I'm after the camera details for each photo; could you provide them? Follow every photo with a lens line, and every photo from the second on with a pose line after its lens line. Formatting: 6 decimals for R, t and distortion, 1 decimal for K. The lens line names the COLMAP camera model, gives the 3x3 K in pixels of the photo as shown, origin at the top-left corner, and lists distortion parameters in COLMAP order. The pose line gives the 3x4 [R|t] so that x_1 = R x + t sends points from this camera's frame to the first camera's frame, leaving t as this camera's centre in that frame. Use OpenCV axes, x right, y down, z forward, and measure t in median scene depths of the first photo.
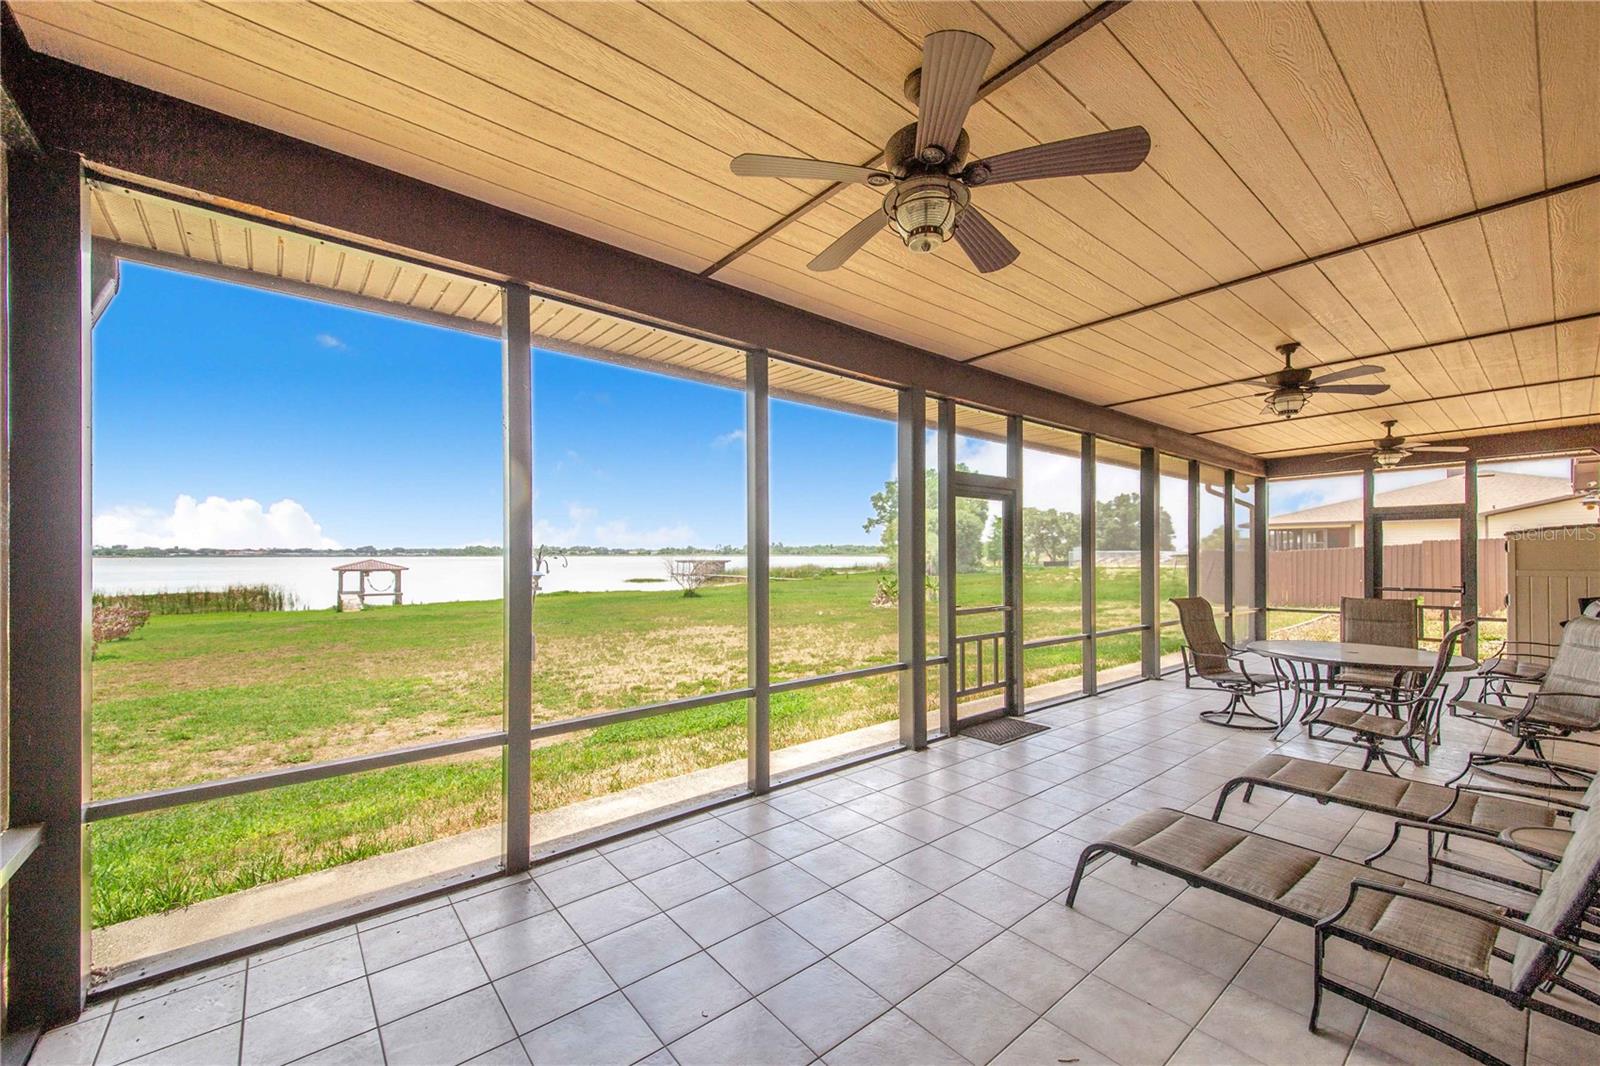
lens RADIAL K [[620.5, 0, 794.4], [0, 620.5, 555.8], [0, 0, 1]] dist [0.000563, 0.000028]
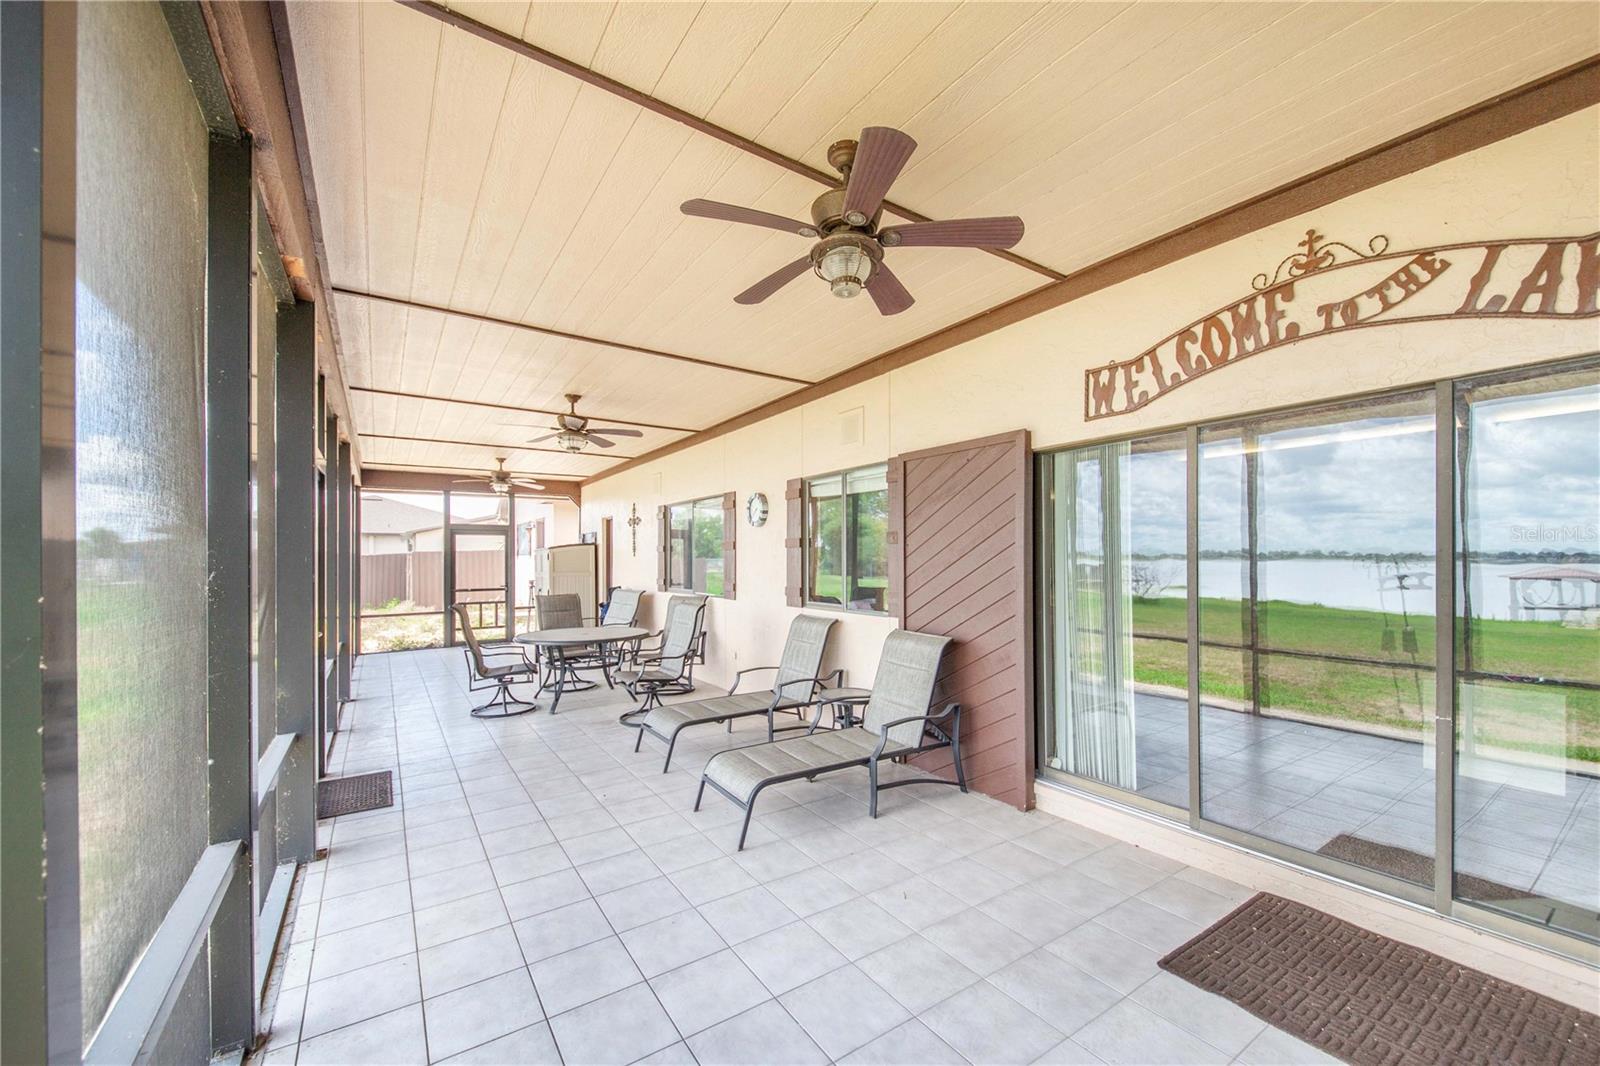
lens RADIAL K [[620.5, 0, 794.4], [0, 620.5, 555.8], [0, 0, 1]] dist [0.000563, 0.000028]
pose [[0.089506, 0.007026, 0.995962, -0.345972], [0.007974, 0.999938, -0.007770, 0.000825], [-0.995954, 0.008638, 0.089444, 0.361501]]
